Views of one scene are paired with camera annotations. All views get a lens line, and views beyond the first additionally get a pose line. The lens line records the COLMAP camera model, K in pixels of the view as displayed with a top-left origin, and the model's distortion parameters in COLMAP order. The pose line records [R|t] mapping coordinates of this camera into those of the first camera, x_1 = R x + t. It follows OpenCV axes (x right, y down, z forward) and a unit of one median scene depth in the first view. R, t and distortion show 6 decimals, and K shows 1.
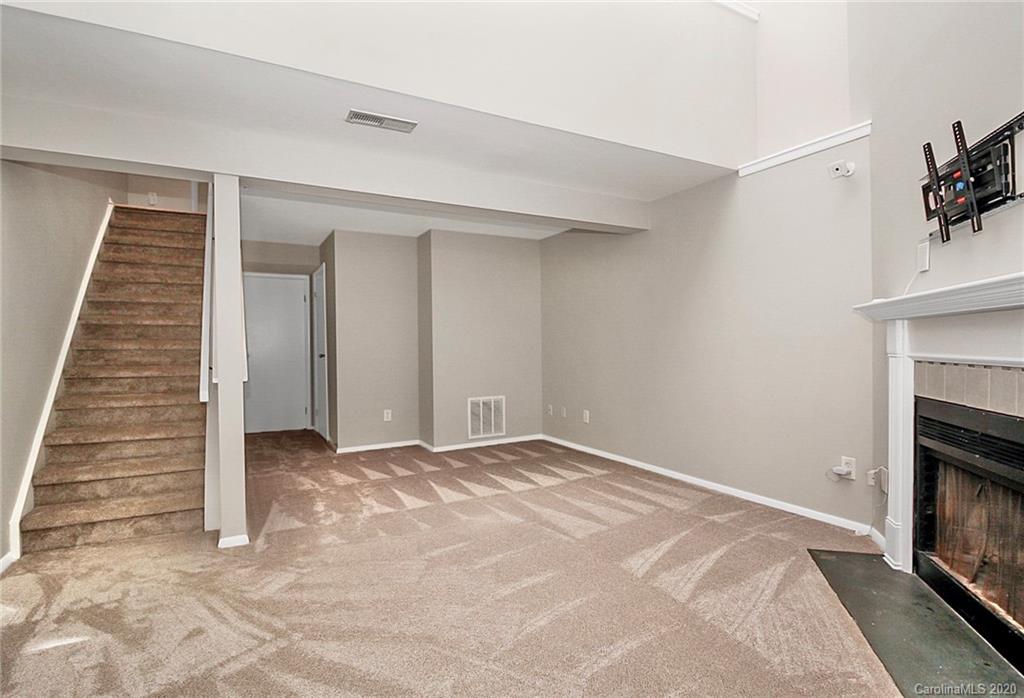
lens RADIAL K [[504.7, 0, 502.7], [0, 504.7, 350.2], [0, 0, 1]] dist [-0.002677, -0.008530]
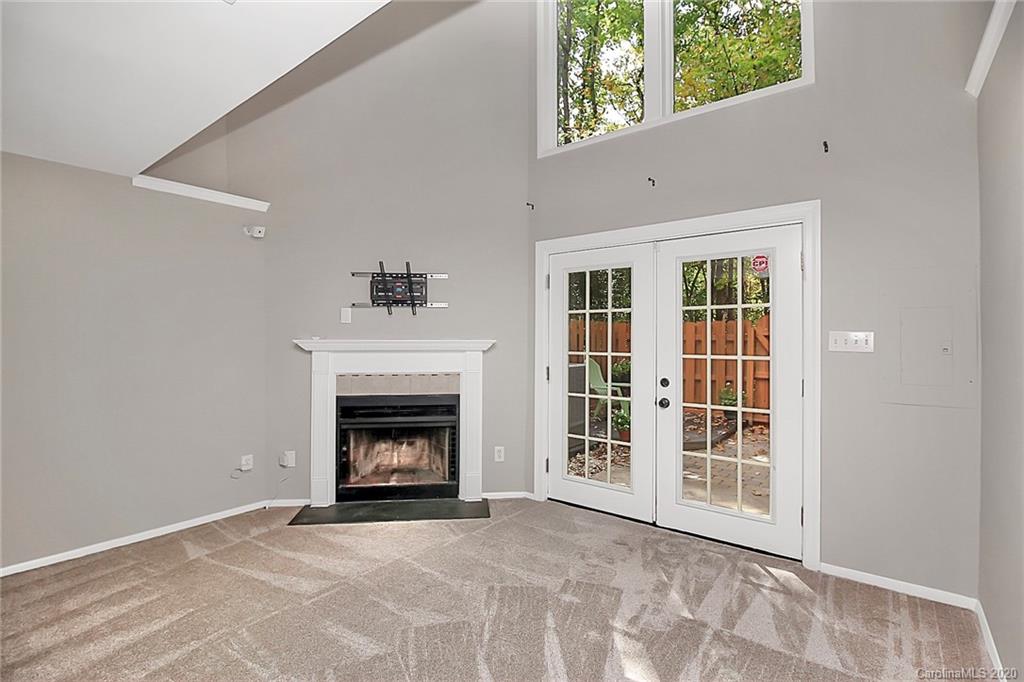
lens RADIAL K [[486.0, 0, 509.1], [0, 486.0, 337.5], [0, 0, 1]] dist [0.000242, -0.012150]
pose [[-0.400100, 0.004915, 0.916458, -0.733083], [0.014707, 0.999891, 0.001058, -0.080157], [-0.916353, 0.013901, -0.400129, 0.903027]]
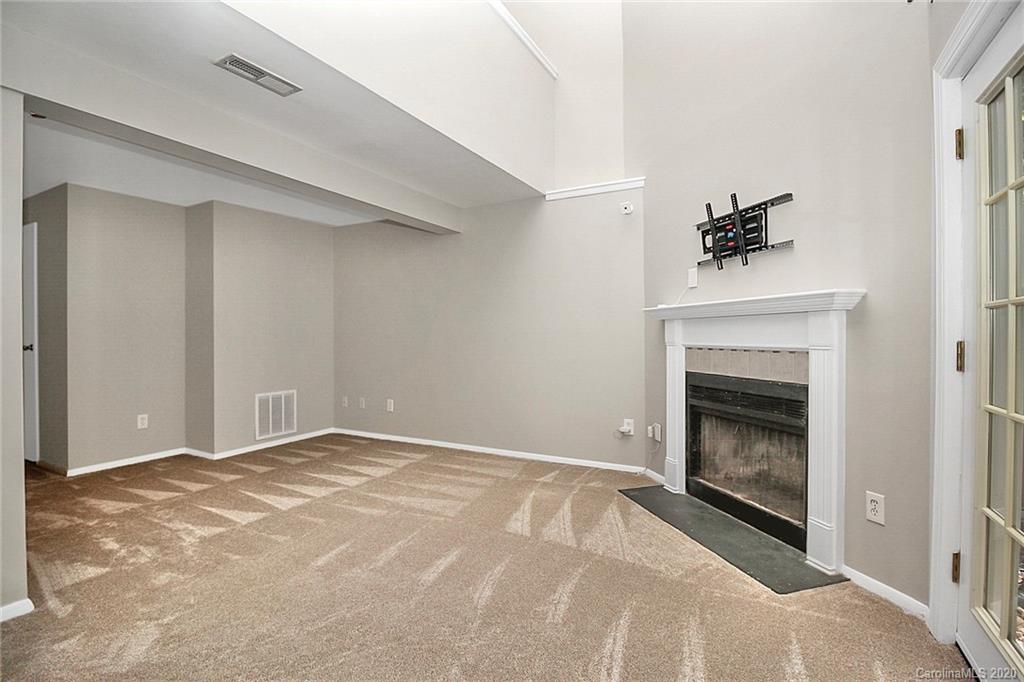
lens RADIAL K [[486.0, 0, 503.6], [0, 486.0, 333.0], [0, 0, 1]] dist [0.000242, -0.012150]
pose [[0.842723, 0.011007, 0.538236, -0.318460], [-0.000789, 0.999815, -0.019211, 0.005040], [-0.538347, 0.015764, 0.842576, 0.071417]]
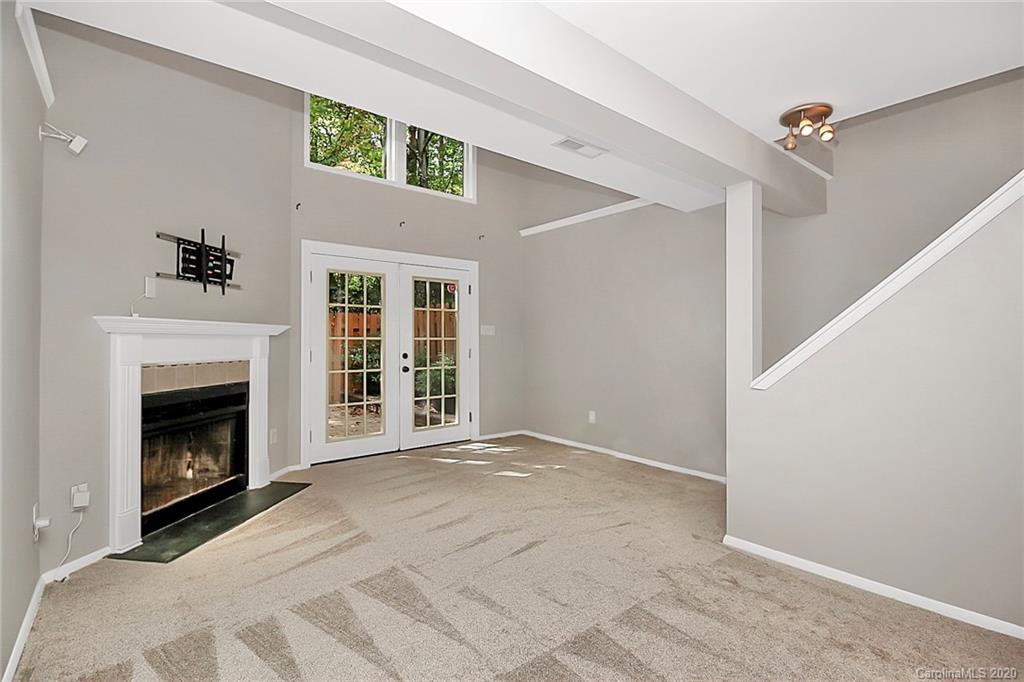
lens RADIAL K [[486.0, 0, 517.0], [0, 486.0, 340.6], [0, 0, 1]] dist [0.000242, -0.012150]
pose [[-0.980865, 0.009131, -0.194474, 0.108486], [0.006711, 0.999892, 0.013103, -0.044026], [0.194573, 0.011547, -0.980820, 1.908466]]
